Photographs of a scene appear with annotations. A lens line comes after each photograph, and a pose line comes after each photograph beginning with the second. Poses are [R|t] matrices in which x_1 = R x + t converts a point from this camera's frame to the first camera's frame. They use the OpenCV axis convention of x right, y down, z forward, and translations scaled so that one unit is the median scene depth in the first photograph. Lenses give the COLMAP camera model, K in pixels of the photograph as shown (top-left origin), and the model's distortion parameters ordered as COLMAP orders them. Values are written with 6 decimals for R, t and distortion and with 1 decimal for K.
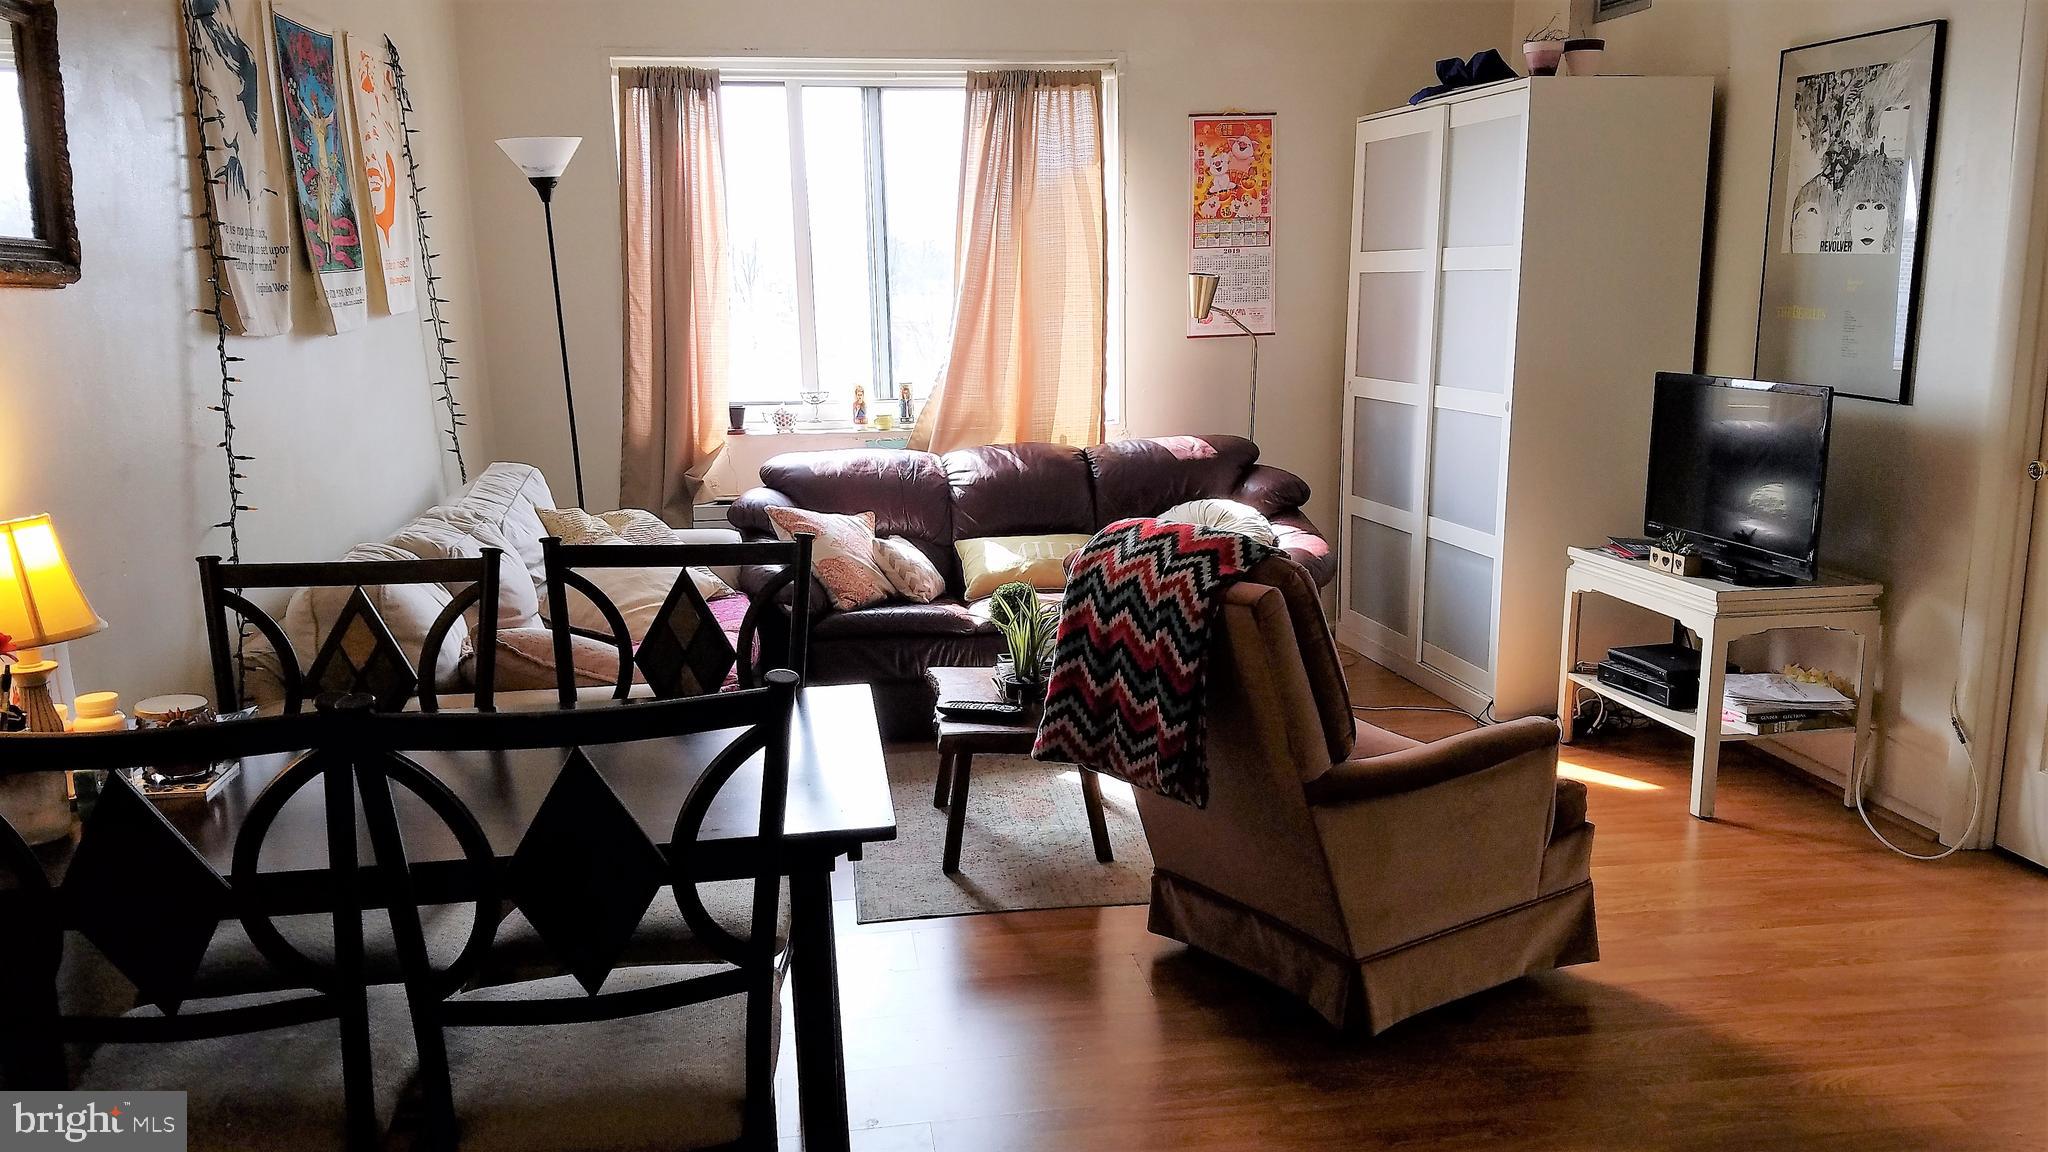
lens RADIAL K [[1650.9, 0, 1014.5], [0, 1650.9, 635.4], [0, 0, 1]] dist [0.227021, -0.409464]
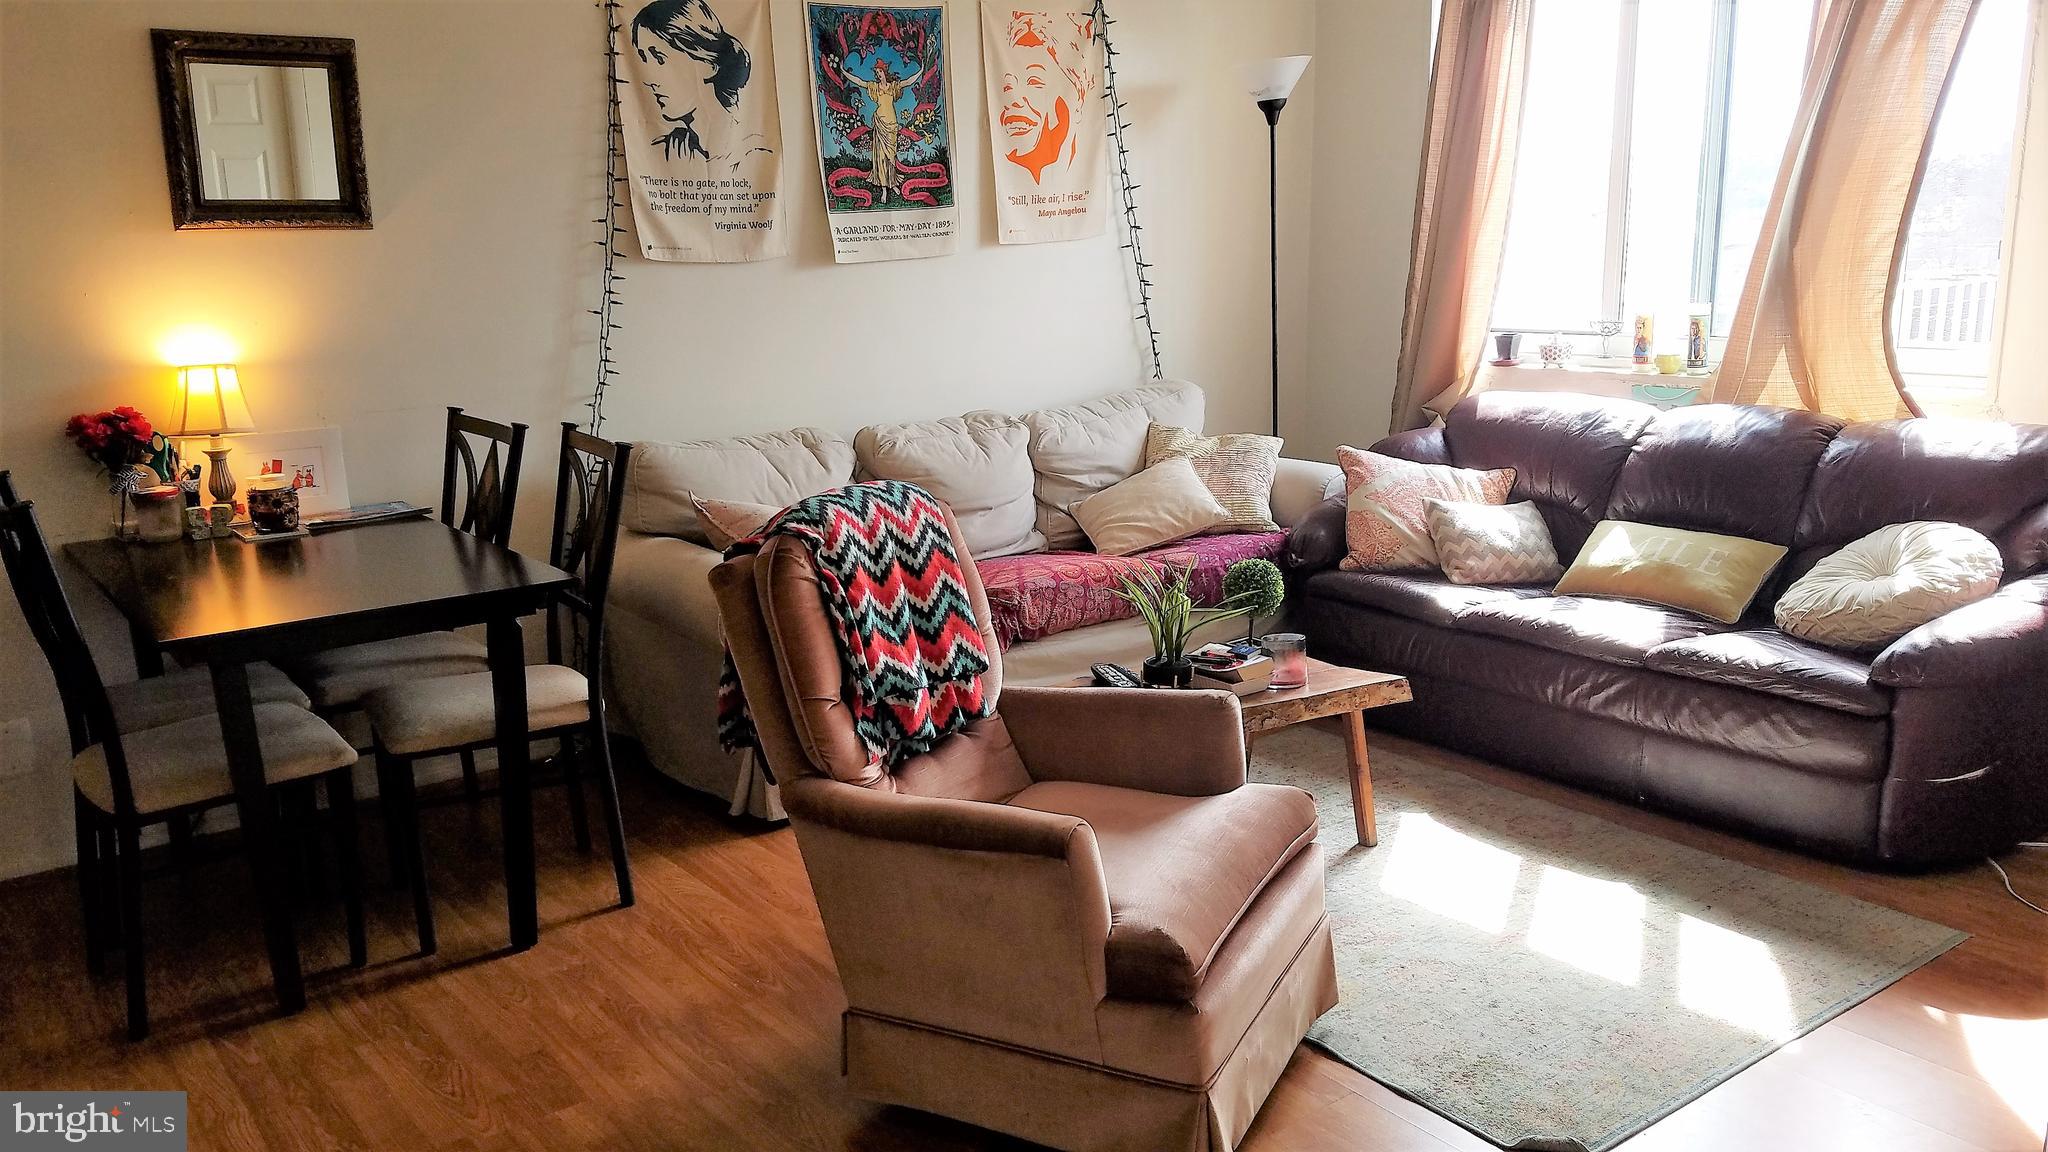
lens RADIAL K [[1650.9, 0, 1014.5], [0, 1650.9, 635.4], [0, 0, 1]] dist [0.227021, -0.409464]
pose [[0.436033, 0.215729, -0.873691, 0.605356], [-0.162855, 0.973729, 0.159154, -0.092881], [0.885073, 0.072888, 0.459710, 0.417231]]
